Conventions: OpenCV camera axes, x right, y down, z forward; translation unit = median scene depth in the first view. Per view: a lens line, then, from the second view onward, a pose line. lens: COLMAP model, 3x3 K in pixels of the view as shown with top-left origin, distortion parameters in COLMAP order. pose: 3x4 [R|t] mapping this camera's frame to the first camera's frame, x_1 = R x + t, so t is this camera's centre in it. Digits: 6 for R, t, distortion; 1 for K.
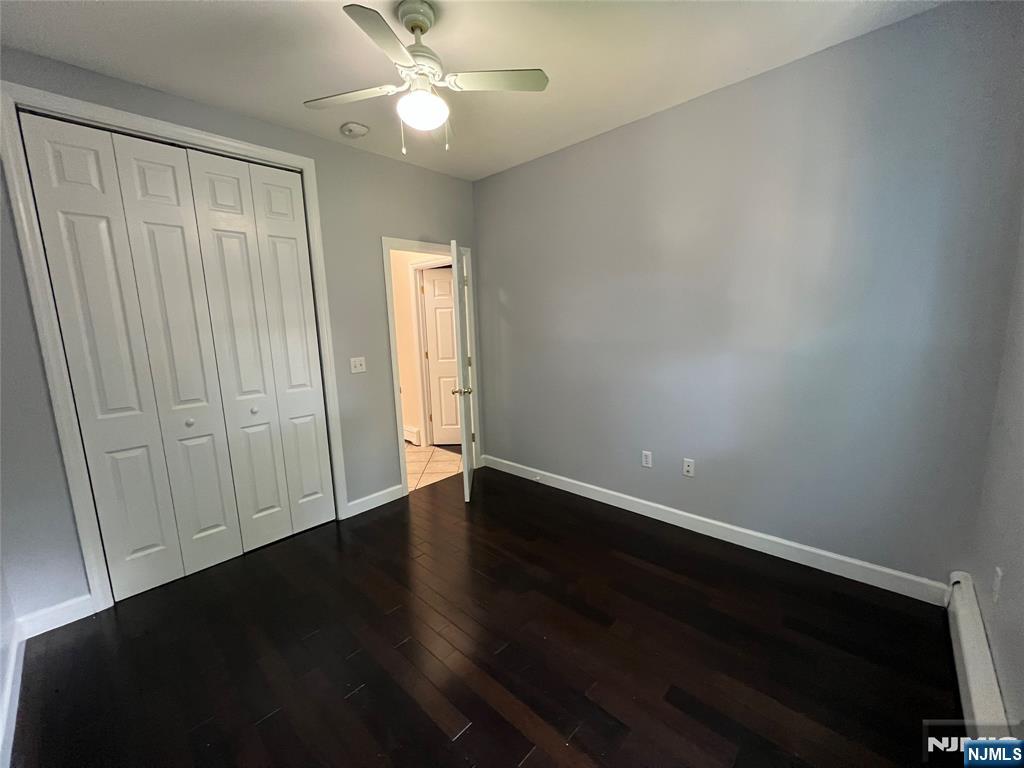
lens RADIAL K [[411.5, 0, 509.0], [0, 411.5, 384.3], [0, 0, 1]] dist [0.011363, -0.000046]
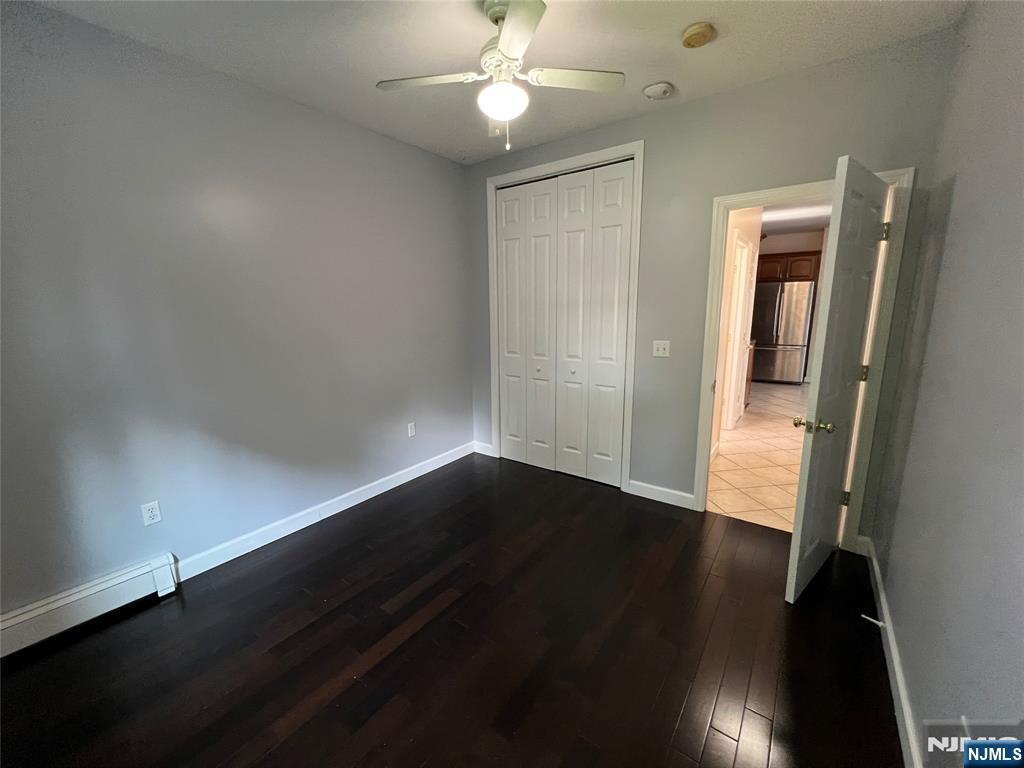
lens RADIAL K [[411.5, 0, 509.5], [0, 411.5, 384.1], [0, 0, 1]] dist [0.011363, -0.000046]
pose [[0.117077, 0.219097, -0.968654, 0.559359], [-0.142490, 0.968976, 0.201947, -0.116732], [0.982848, 0.114380, 0.144664, 0.567970]]
